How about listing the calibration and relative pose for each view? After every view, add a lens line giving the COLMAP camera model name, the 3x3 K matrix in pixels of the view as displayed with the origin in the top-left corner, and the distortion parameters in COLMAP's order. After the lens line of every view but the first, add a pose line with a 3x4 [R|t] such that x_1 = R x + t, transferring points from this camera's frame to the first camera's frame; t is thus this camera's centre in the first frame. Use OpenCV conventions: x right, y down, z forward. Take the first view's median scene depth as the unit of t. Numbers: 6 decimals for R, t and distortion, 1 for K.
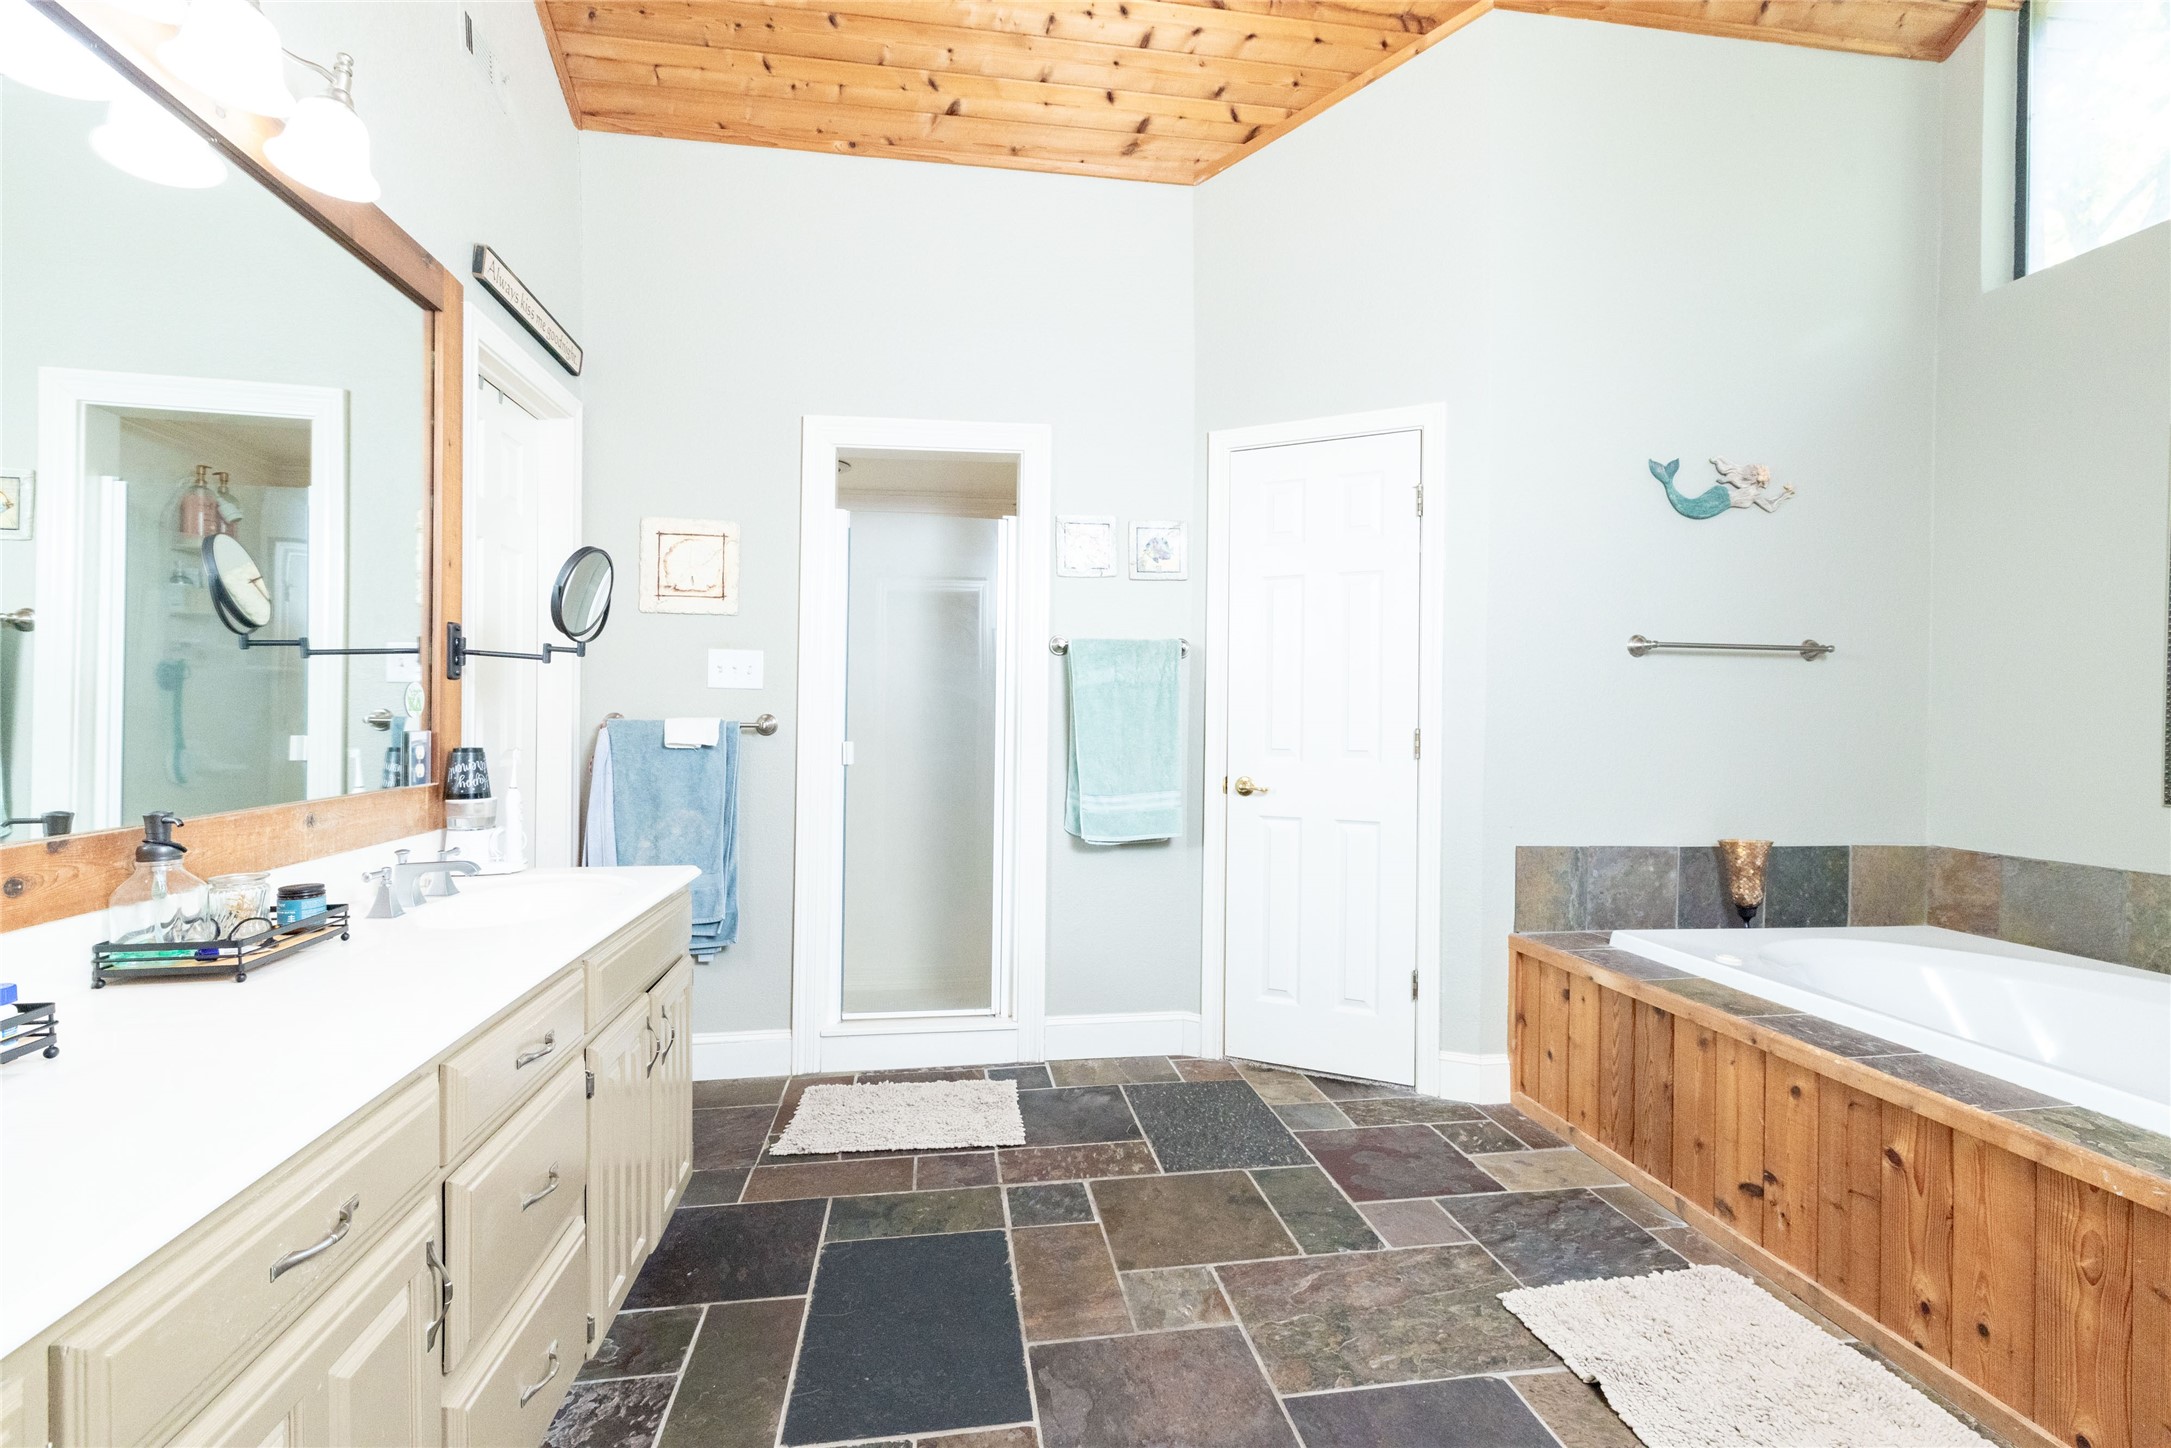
lens RADIAL K [[976.0, 0, 1087.0], [0, 976.0, 722.3], [0, 0, 1]] dist [-0.001198, 0.000541]
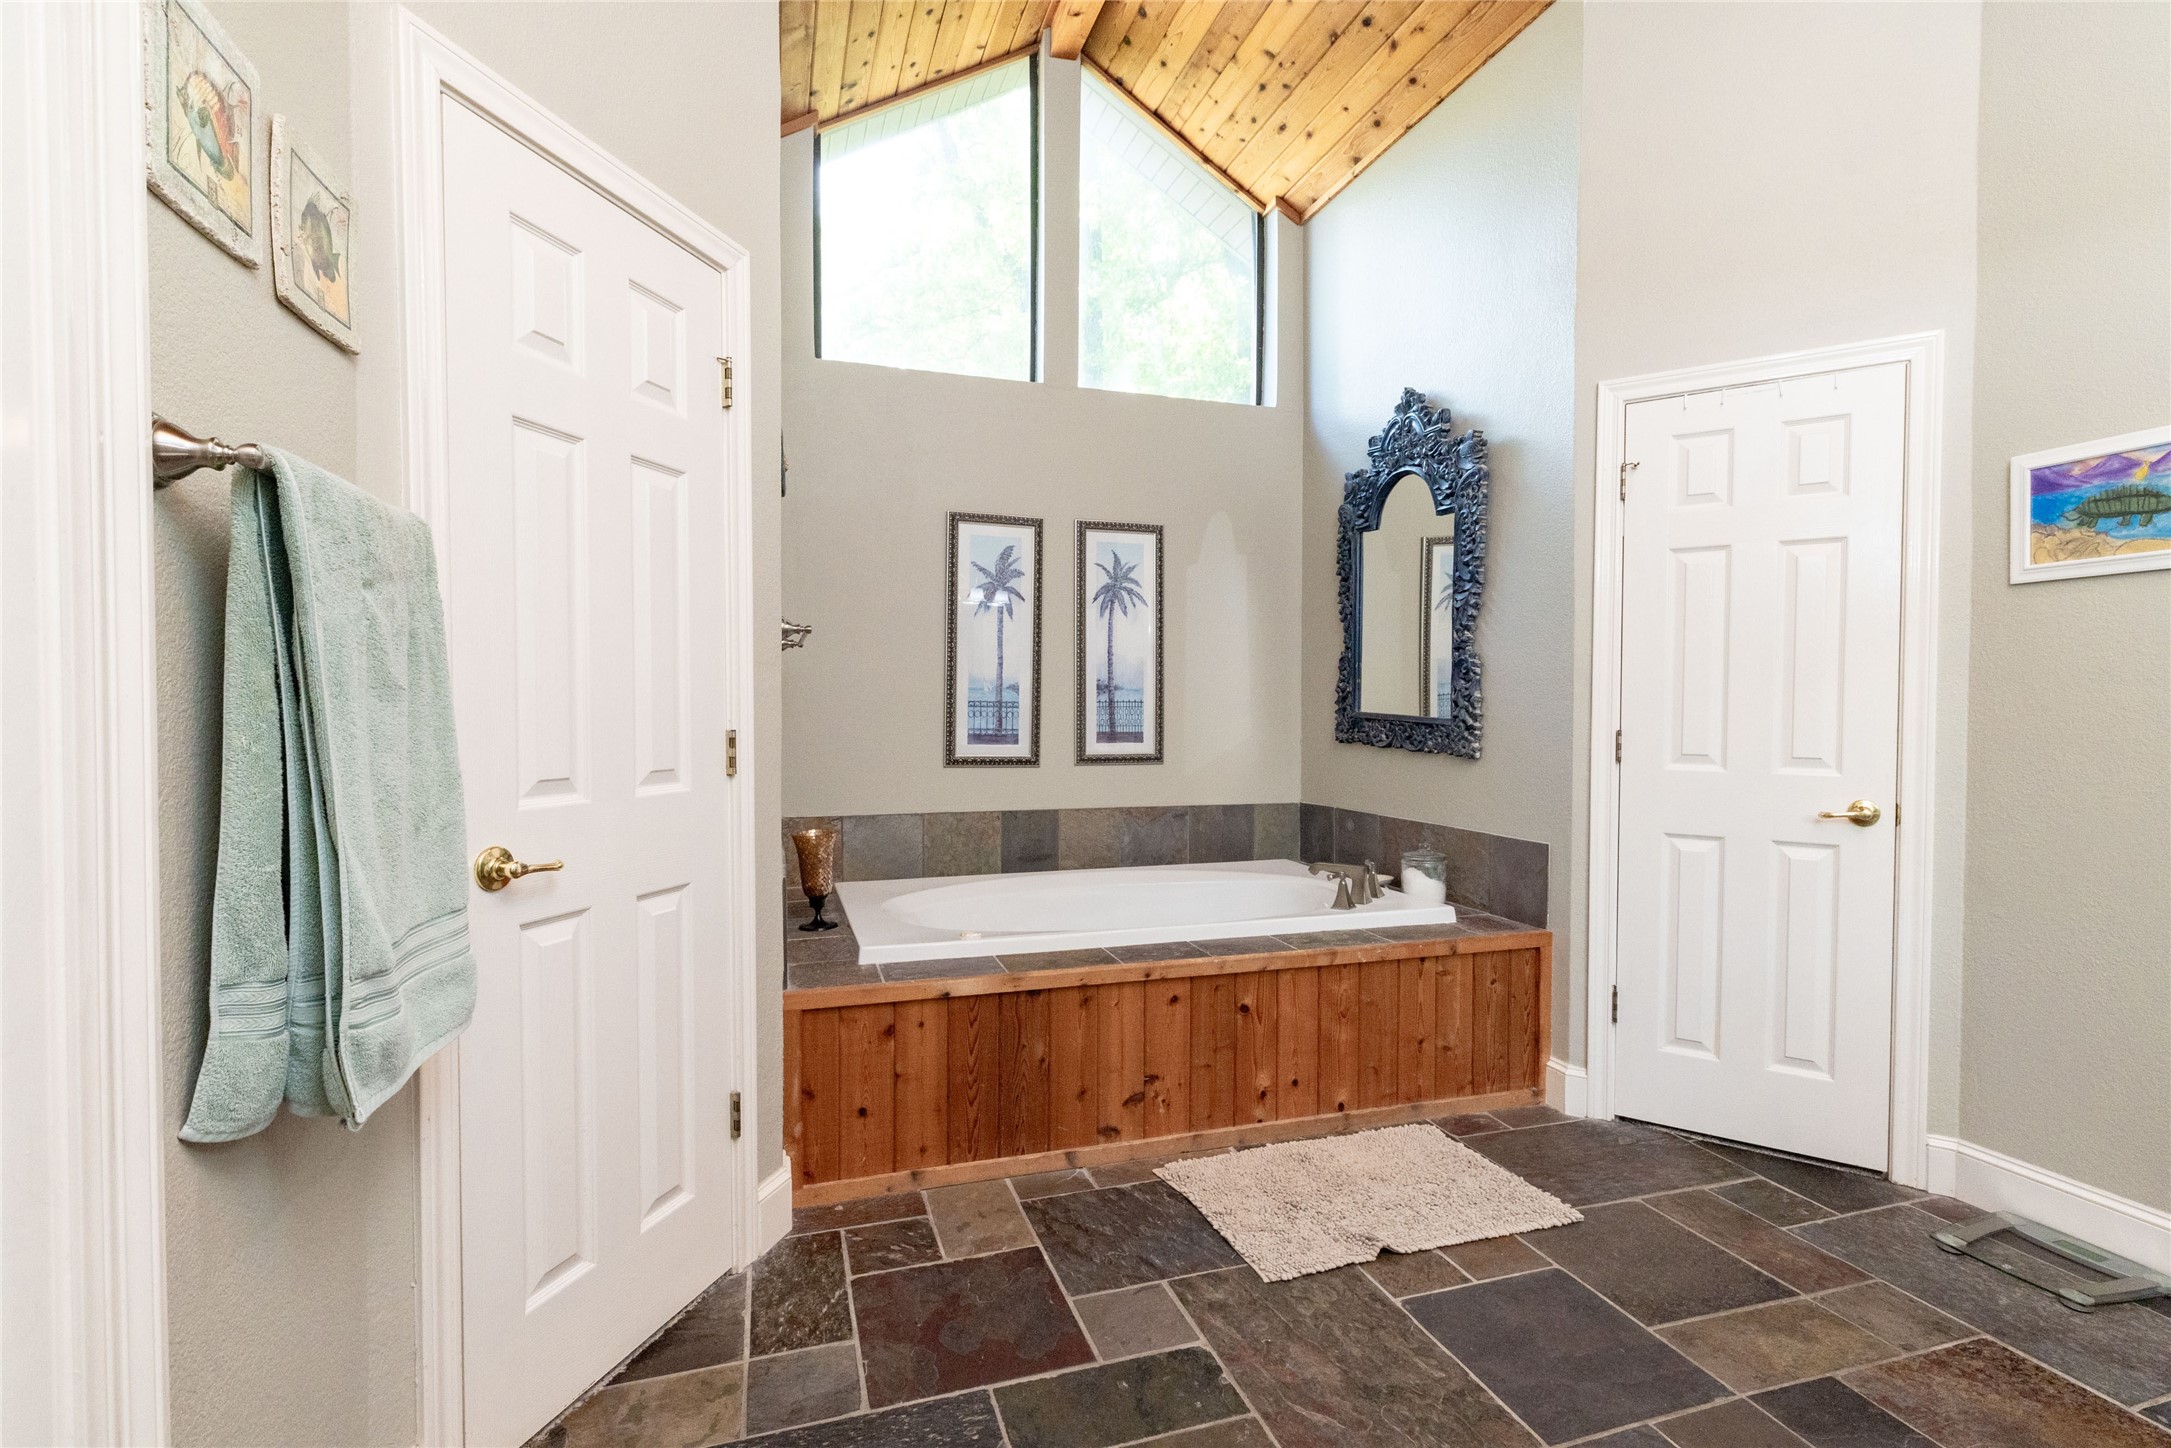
lens RADIAL K [[976.0, 0, 1086.7], [0, 976.0, 719.2], [0, 0, 1]] dist [-0.001198, 0.000541]
pose [[-0.147918, -0.015736, 0.988874, -0.494793], [0.001896, 0.999867, 0.016195, -0.015757], [-0.988998, 0.004270, -0.147869, 1.200452]]
